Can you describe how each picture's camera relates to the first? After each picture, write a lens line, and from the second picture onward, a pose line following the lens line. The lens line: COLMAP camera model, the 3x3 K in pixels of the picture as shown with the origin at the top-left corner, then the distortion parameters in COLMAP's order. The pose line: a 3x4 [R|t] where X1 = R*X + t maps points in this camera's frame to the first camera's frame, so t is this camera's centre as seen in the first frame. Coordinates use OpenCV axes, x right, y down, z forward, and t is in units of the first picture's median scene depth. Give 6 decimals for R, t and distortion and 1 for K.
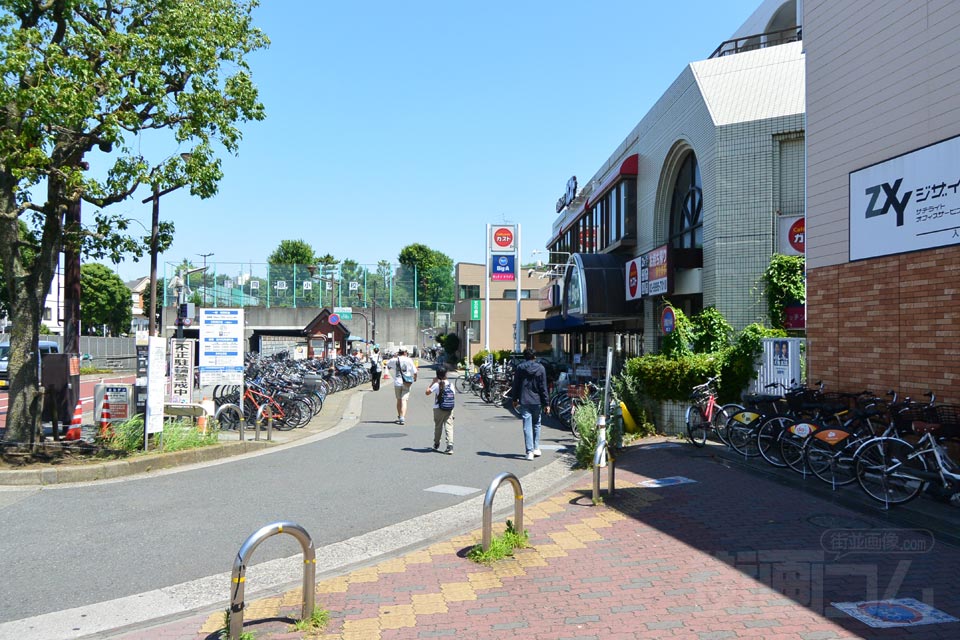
lens RADIAL K [[762.4, 0, 497.9], [0, 762.4, 335.5], [0, 0, 1]] dist [-0.000350, -0.013025]
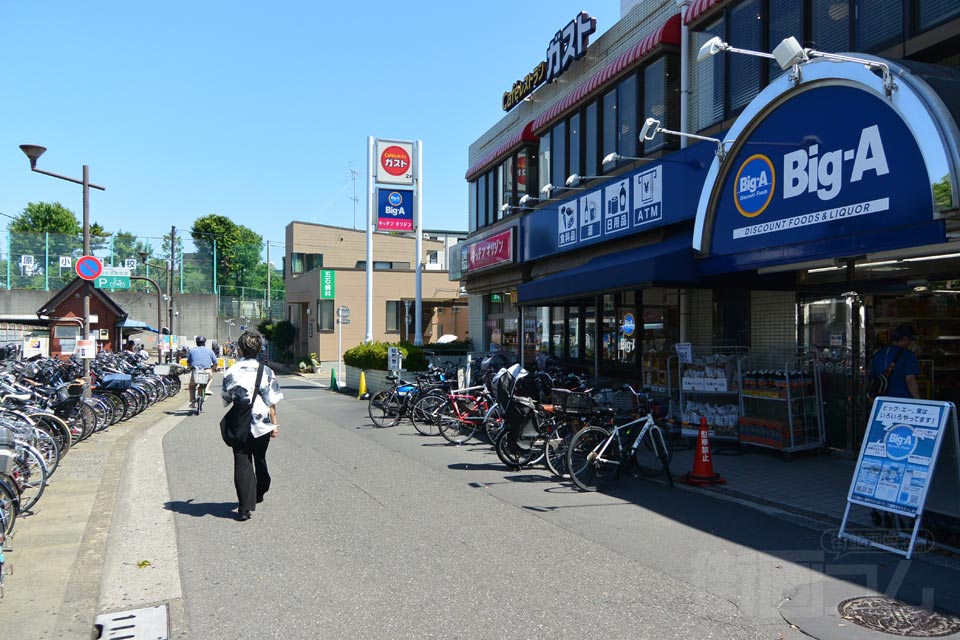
lens RADIAL K [[762.4, 0, 497.9], [0, 762.4, 335.5], [0, 0, 1]] dist [-0.000350, -0.013025]
pose [[0.965630, -0.000612, 0.259921, -0.053469], [-0.000612, 0.999989, 0.004628, 0.008055], [-0.259921, -0.004628, 0.965619, 0.271441]]
